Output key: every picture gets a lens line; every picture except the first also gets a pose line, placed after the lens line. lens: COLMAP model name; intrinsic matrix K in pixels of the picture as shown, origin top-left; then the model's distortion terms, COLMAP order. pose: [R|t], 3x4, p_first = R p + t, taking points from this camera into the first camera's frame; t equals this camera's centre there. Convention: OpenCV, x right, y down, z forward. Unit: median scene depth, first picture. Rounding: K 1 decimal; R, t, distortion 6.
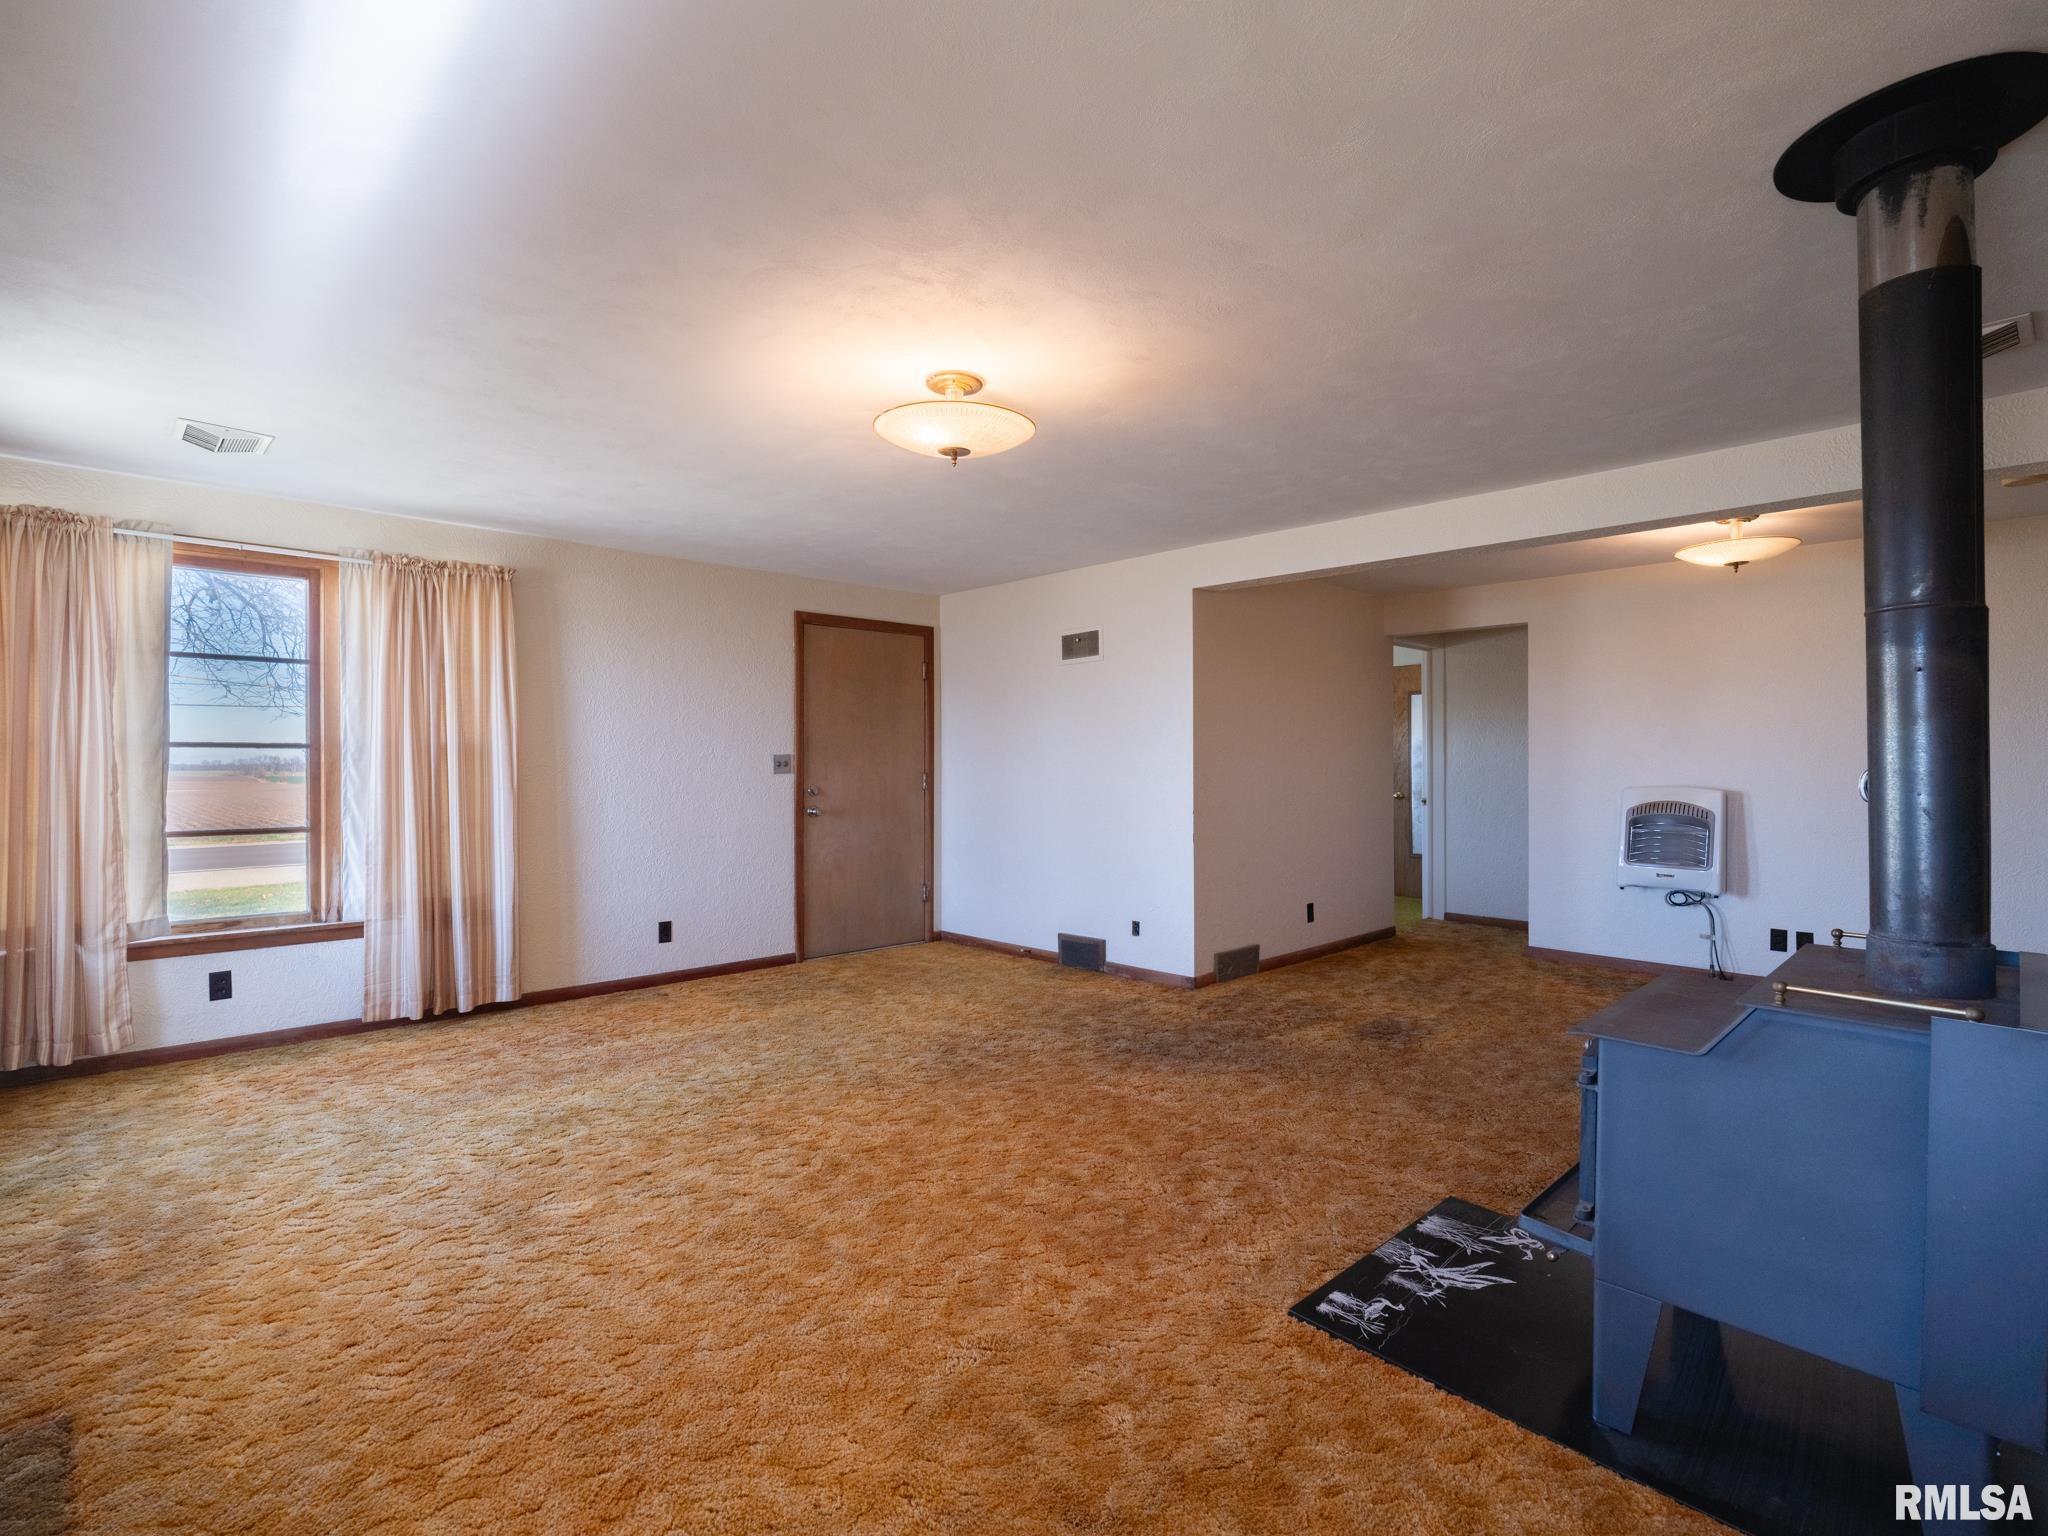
lens RADIAL K [[983.2, 0, 1028.9], [0, 983.2, 767.5], [0, 0, 1]] dist [-0.004180, 0.000522]
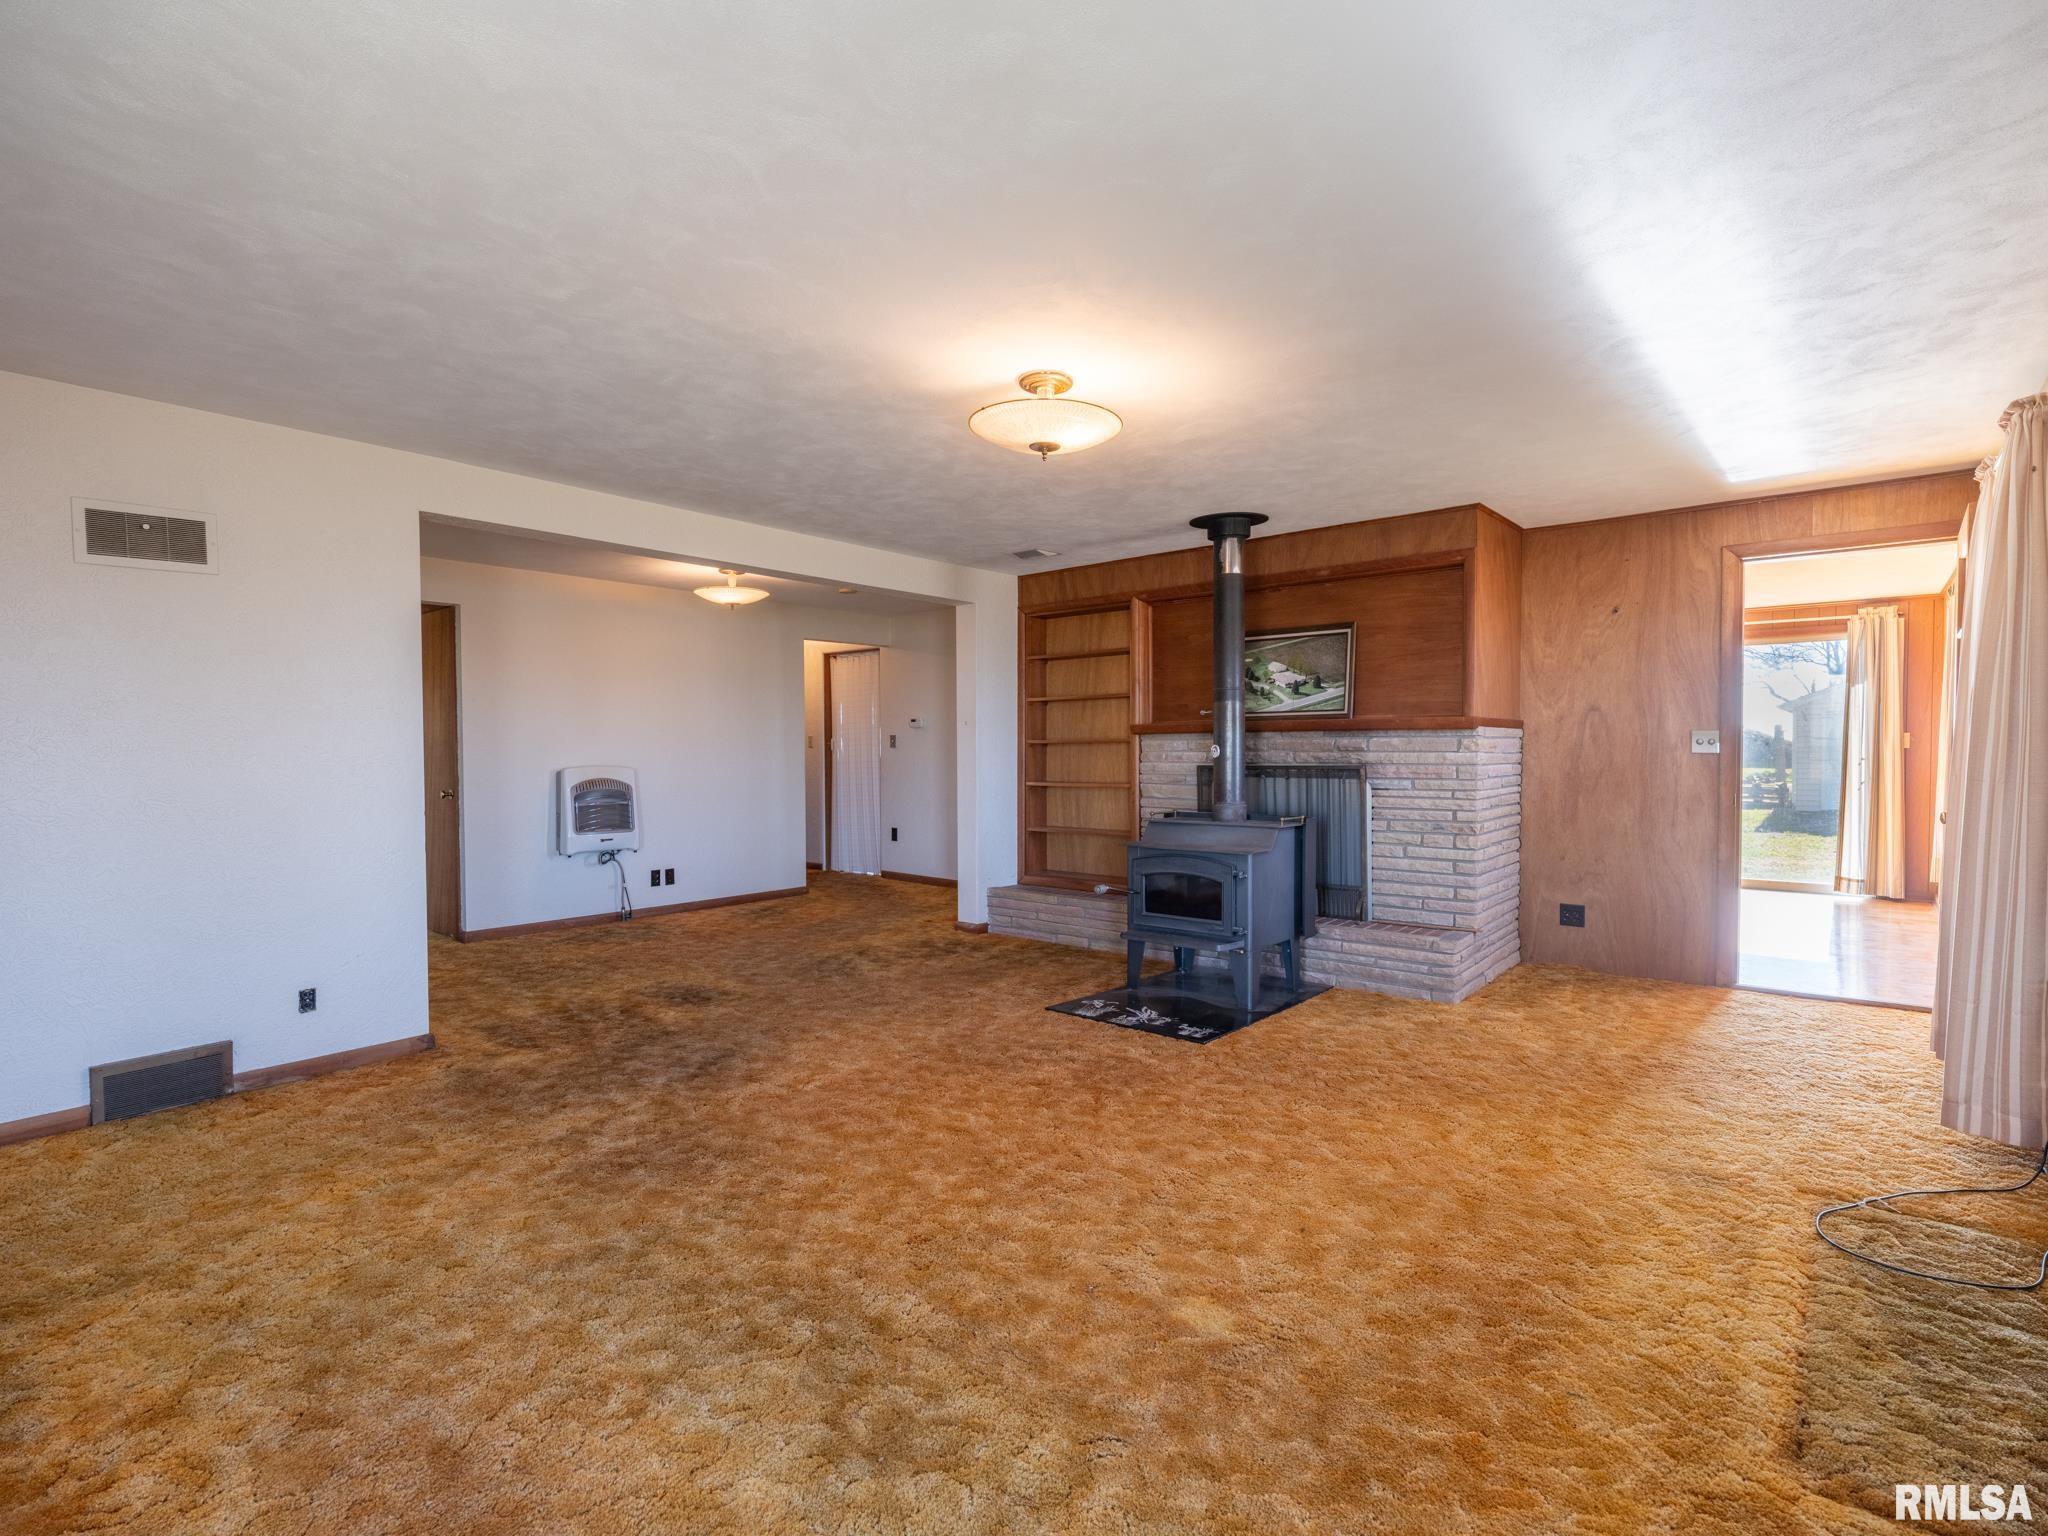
lens RADIAL K [[983.2, 0, 1028.9], [0, 983.2, 767.5], [0, 0, 1]] dist [-0.004180, 0.000522]
pose [[-0.109519, -0.021569, 0.993751, -0.863325], [0.009739, 0.999693, 0.022772, -0.001482], [-0.993937, 0.012173, -0.109275, 0.870793]]
